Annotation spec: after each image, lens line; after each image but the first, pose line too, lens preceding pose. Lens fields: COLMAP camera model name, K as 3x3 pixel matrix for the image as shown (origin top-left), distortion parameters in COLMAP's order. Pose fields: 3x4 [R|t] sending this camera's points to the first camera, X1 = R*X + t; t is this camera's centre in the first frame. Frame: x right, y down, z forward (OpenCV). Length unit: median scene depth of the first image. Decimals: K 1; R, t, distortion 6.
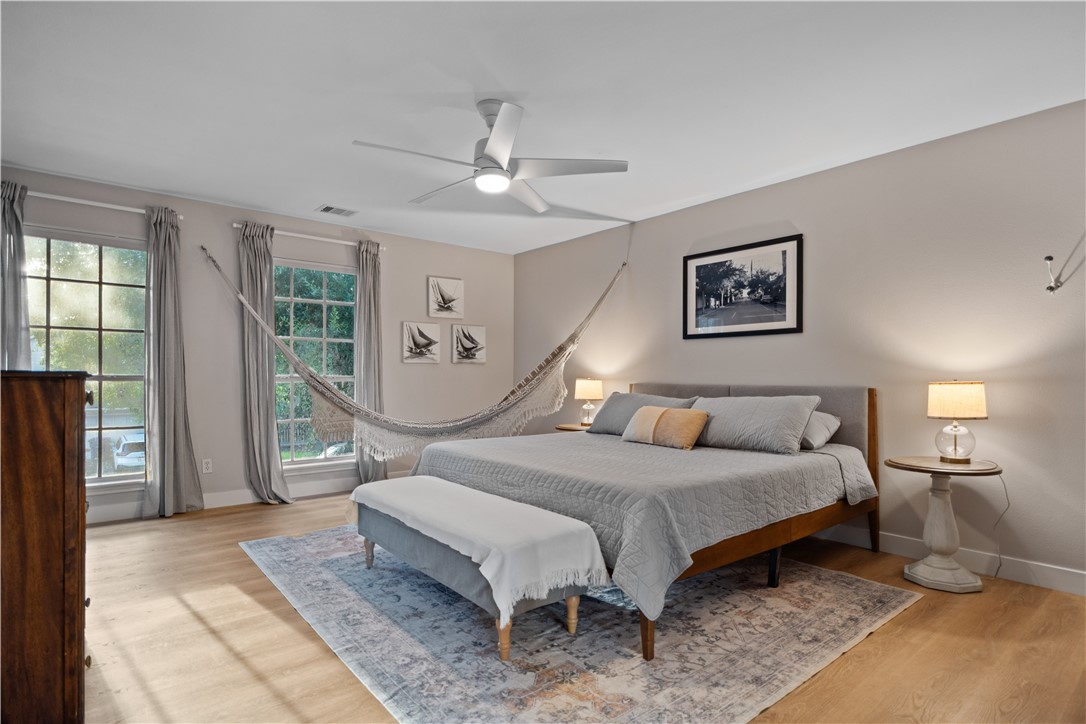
lens RADIAL K [[560.3, 0, 541.6], [0, 560.3, 372.7], [0, 0, 1]] dist [-0.000022, -0.000024]
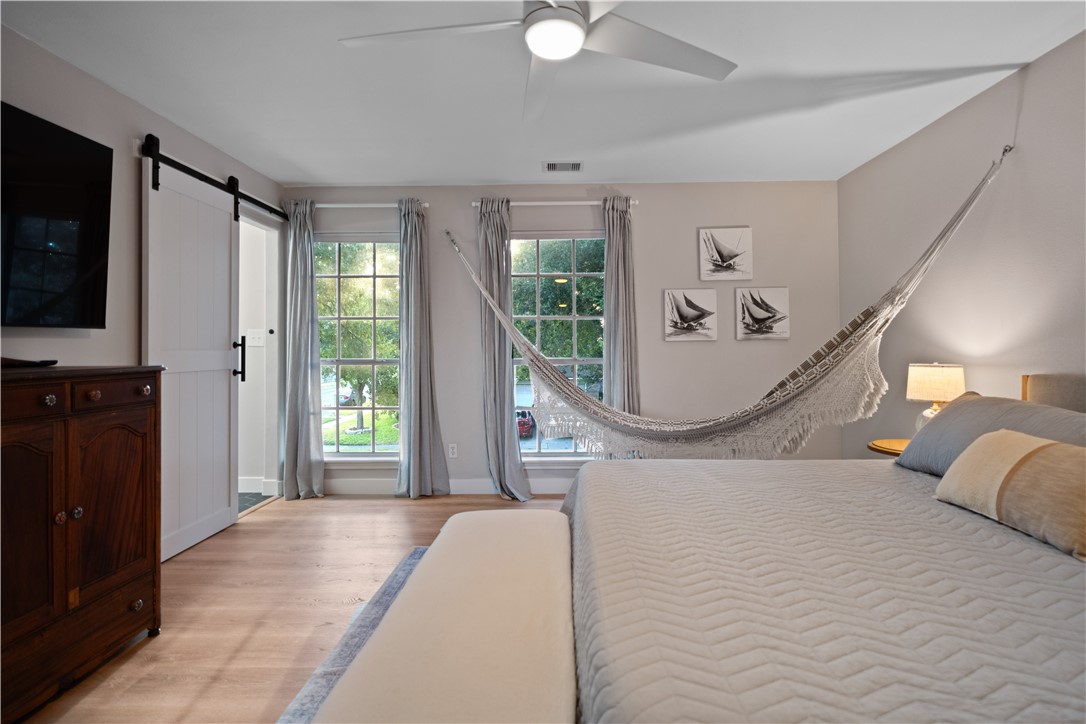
lens RADIAL K [[560.3, 0, 551.7], [0, 560.3, 338.9], [0, 0, 1]] dist [-0.000022, -0.000024]
pose [[0.760305, -0.021212, -0.649219, 0.174380], [0.013262, 0.999765, -0.017134, -0.011133], [0.649430, 0.004418, 0.760408, 0.342339]]
